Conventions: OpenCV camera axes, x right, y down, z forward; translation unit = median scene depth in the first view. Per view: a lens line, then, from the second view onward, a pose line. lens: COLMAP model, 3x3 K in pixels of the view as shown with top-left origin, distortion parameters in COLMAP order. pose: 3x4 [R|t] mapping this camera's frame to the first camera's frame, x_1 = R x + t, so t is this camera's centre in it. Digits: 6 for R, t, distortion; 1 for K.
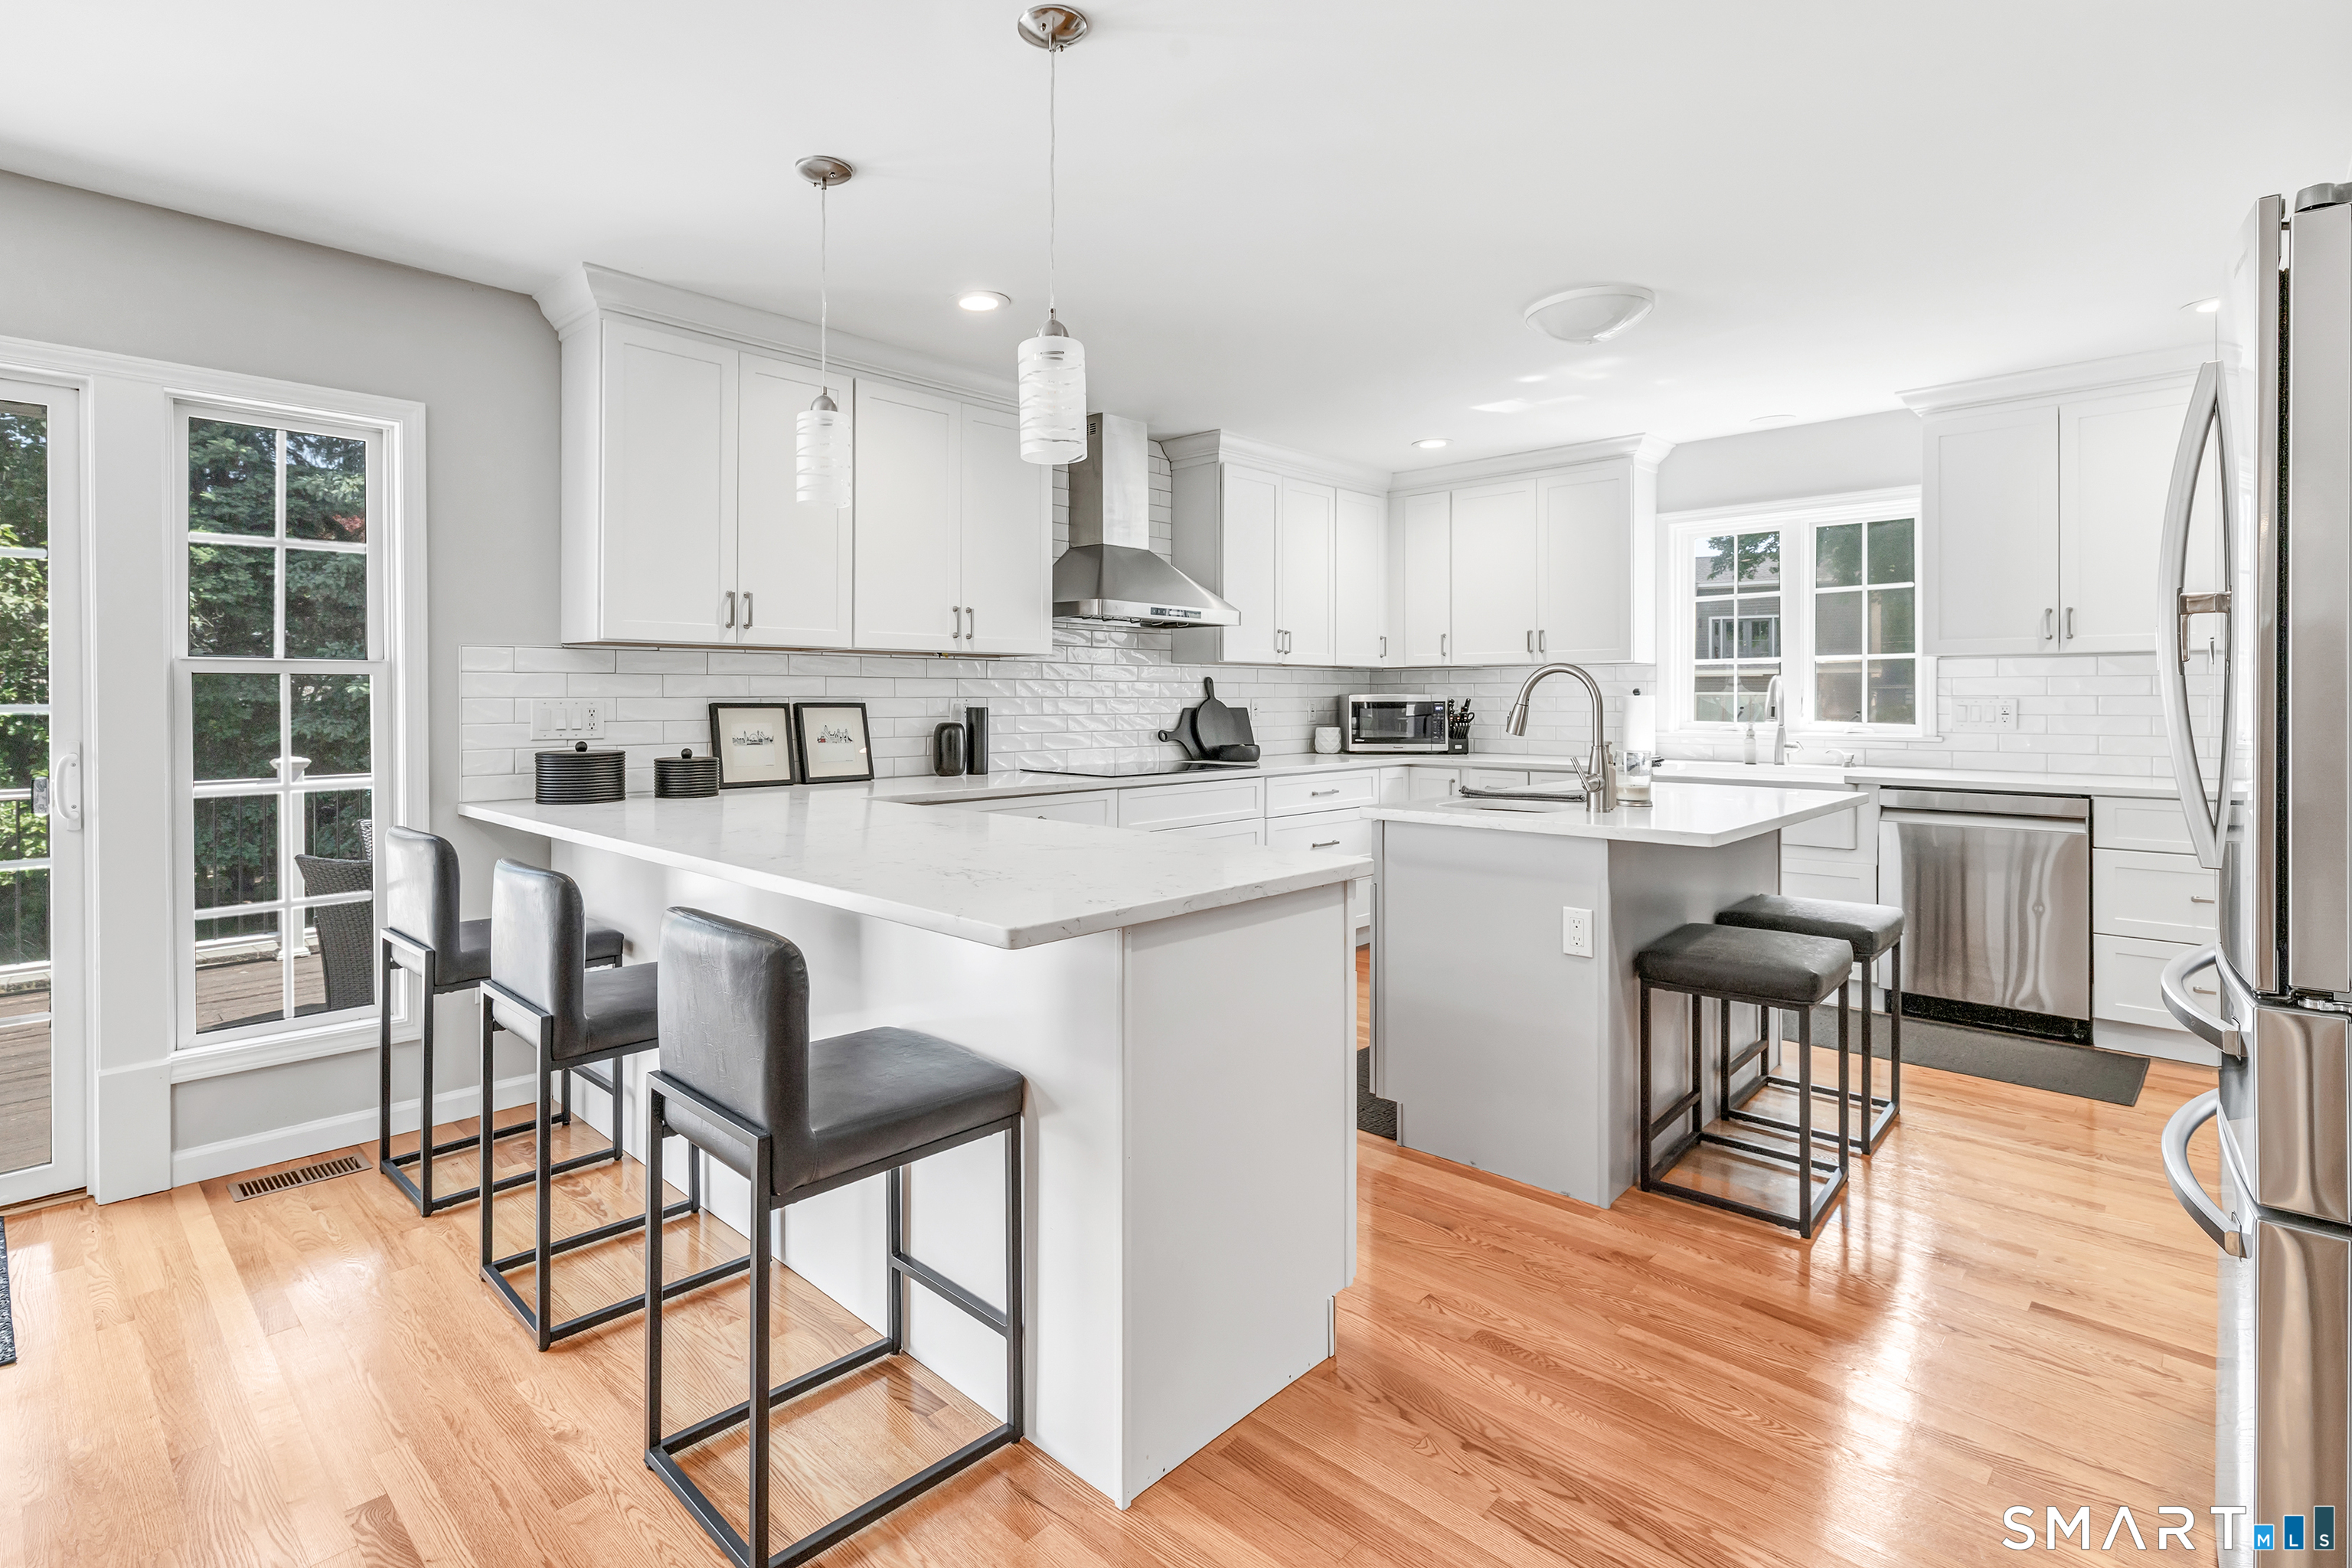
lens RADIAL K [[1153.5, 0, 1104.0], [0, 1153.5, 690.4], [0, 0, 1]] dist [0.002901, 0.001892]
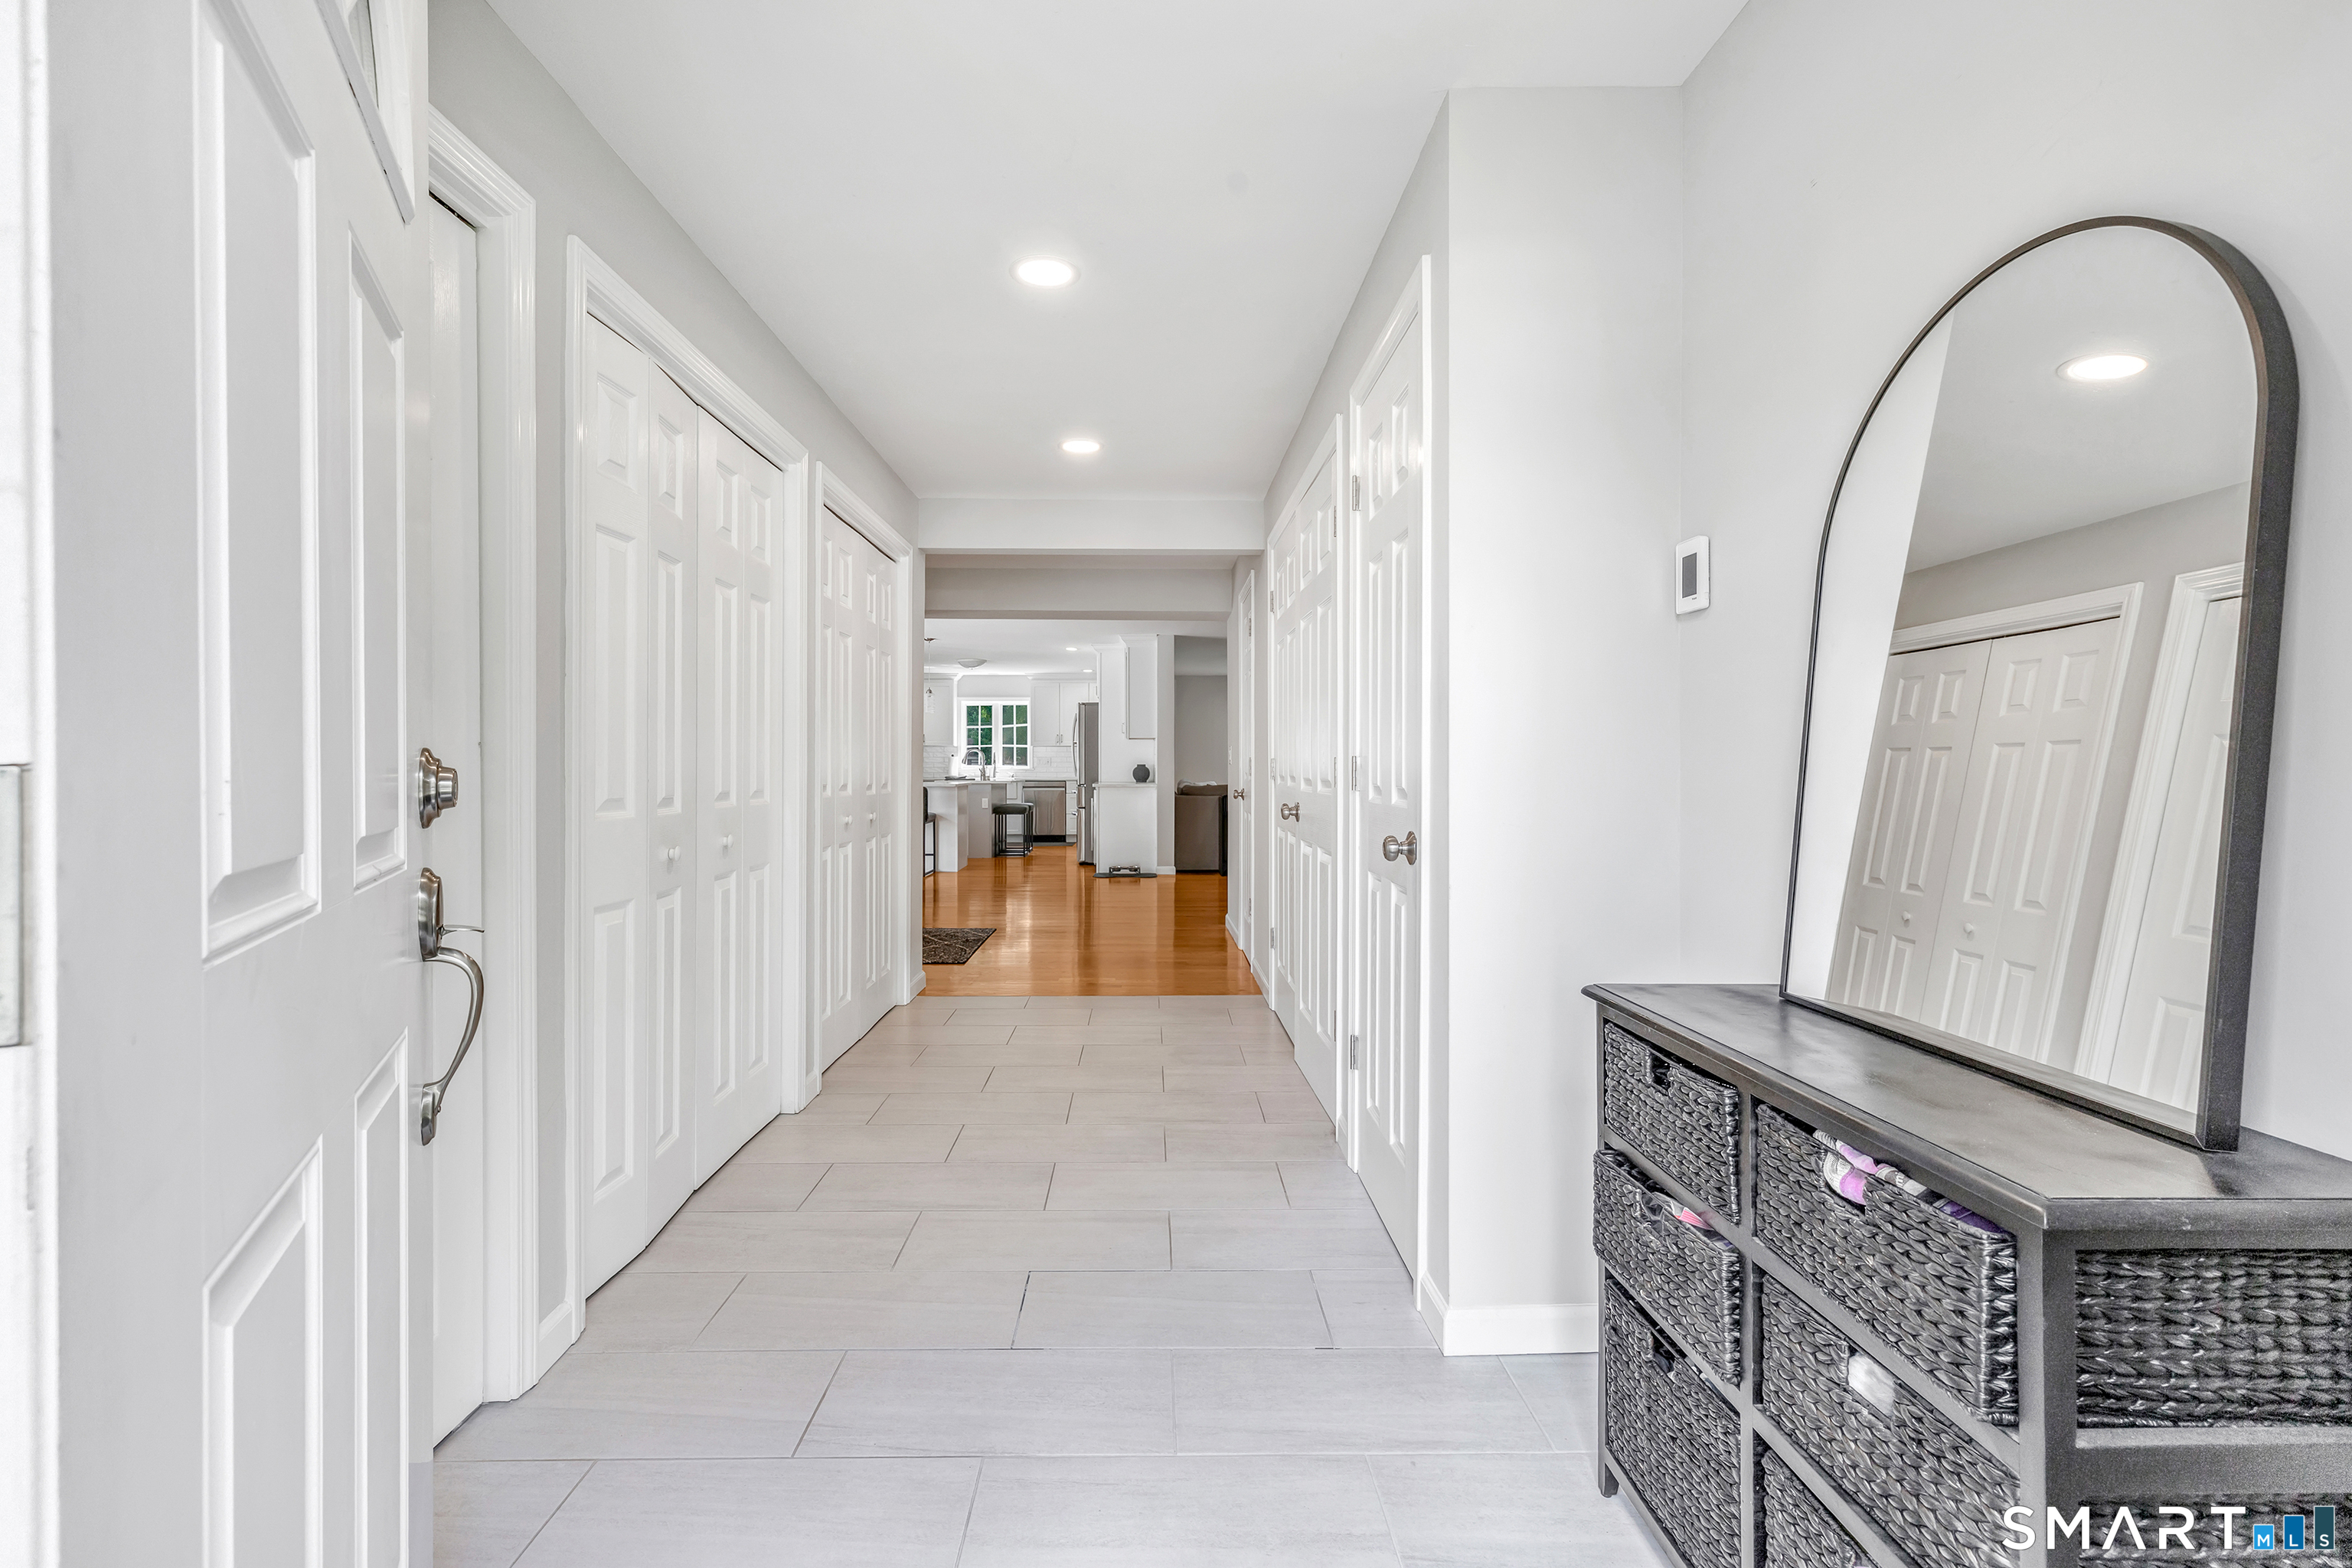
lens RADIAL K [[1048.6, 0, 1179.3], [0, 1048.6, 770.5], [0, 0, 1]] dist [0.005655, -0.000205]
pose [[0.689178, -0.005277, 0.724573, -1.509441], [-0.005375, 0.999909, 0.012395, 0.004080], [-0.724572, -0.012437, 0.689086, -1.791175]]
